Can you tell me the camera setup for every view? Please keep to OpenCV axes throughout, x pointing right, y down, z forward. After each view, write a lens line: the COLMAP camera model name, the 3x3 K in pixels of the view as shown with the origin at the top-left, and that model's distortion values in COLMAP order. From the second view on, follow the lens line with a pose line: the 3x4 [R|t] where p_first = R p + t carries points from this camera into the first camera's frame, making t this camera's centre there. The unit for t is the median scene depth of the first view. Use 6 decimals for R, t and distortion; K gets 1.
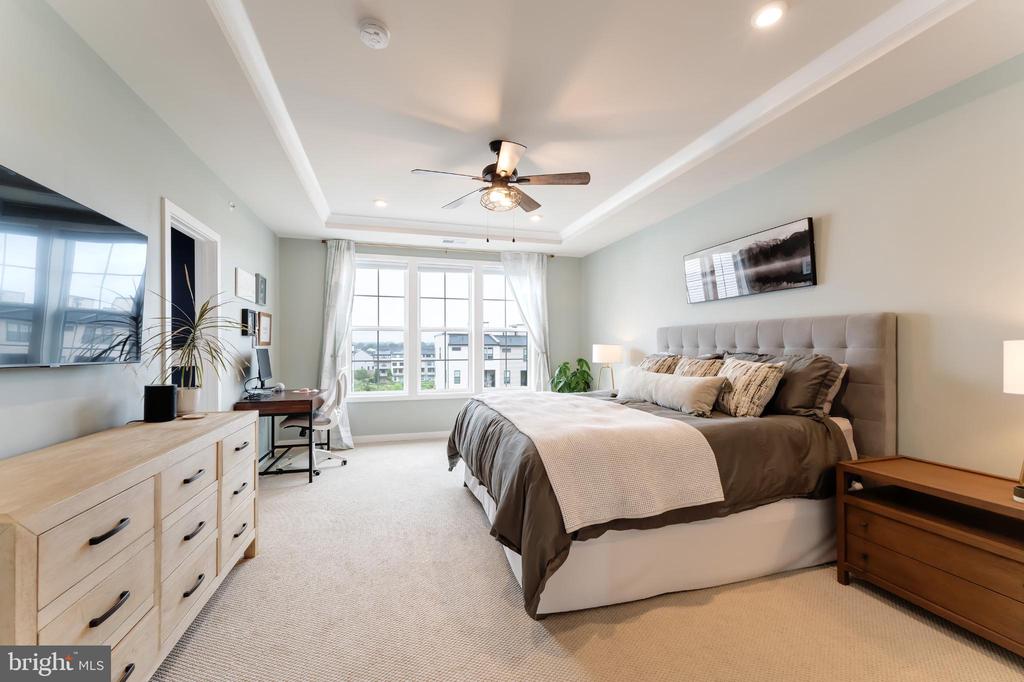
lens RADIAL K [[410.8, 0, 504.1], [0, 410.8, 344.5], [0, 0, 1]] dist [0.000474, -0.000533]
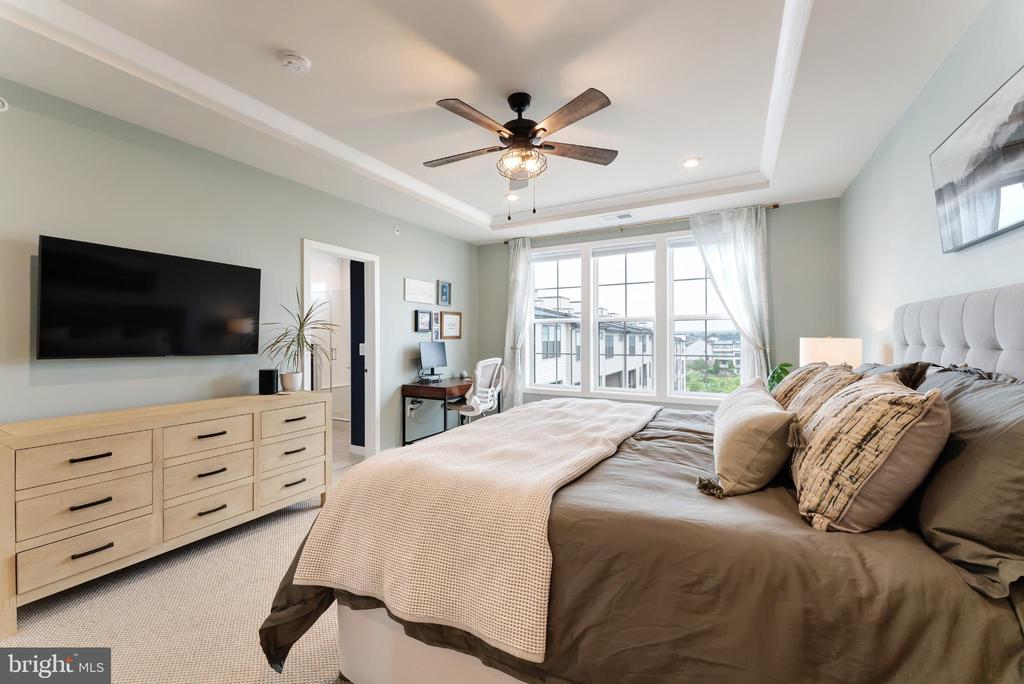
lens RADIAL K [[410.8, 0, 509.1], [0, 410.8, 336.3], [0, 0, 1]] dist [0.000474, -0.000533]
pose [[0.706112, -0.004399, -0.708087, 0.328547], [0.009090, 0.999955, 0.002852, -0.006436], [0.708042, -0.008450, 0.706120, 0.233944]]
